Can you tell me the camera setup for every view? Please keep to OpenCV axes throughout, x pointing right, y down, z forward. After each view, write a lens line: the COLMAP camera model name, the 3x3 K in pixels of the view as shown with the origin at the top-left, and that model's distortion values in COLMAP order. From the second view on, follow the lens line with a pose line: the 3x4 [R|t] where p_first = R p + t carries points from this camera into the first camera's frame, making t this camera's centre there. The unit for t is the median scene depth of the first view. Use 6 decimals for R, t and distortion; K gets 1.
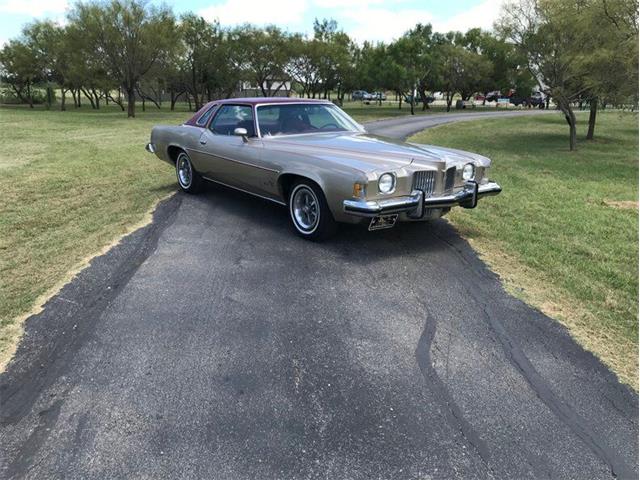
lens RADIAL K [[526.9, 0, 320.9], [0, 526.9, 239.2], [0, 0, 1]] dist [0.014343, -0.007453]
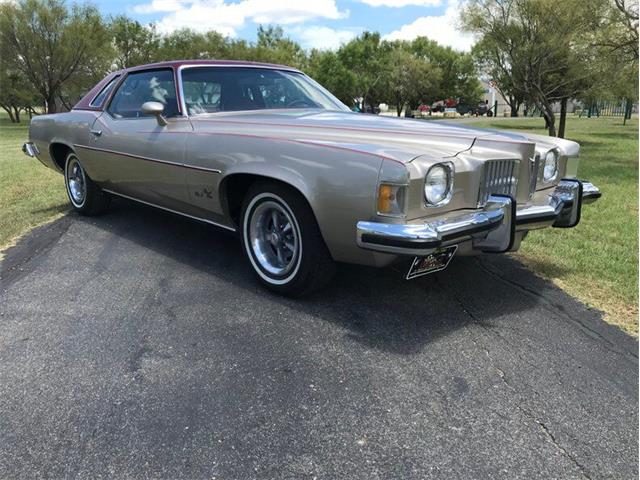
lens RADIAL K [[526.9, 0, 320.9], [0, 526.9, 239.2], [0, 0, 1]] dist [0.014343, -0.007453]
pose [[0.994761, -0.036750, 0.095396, -0.024620], [0.039276, 0.998922, -0.024737, -0.031966], [-0.094384, 0.028354, 0.995132, 0.352987]]
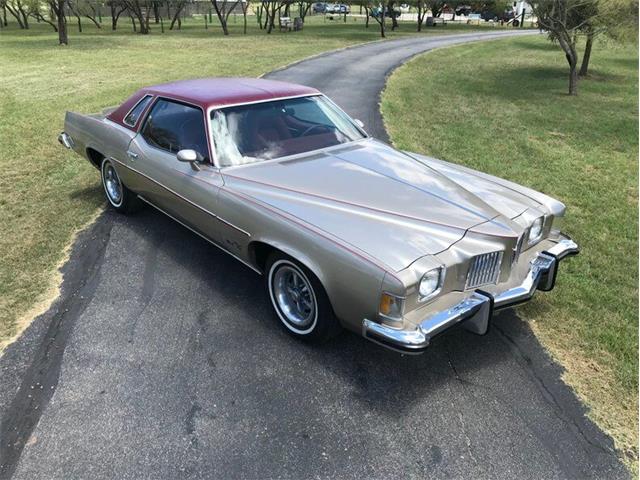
lens RADIAL K [[525.0, 0, 320.0], [0, 525.0, 240.0], [0, 0, 1]] dist [0.010443, 0.011316]
pose [[0.997442, -0.025733, 0.066686, -0.029396], [0.015059, 0.987662, 0.155873, -0.174510], [-0.069875, -0.154470, 0.985523, 0.287392]]
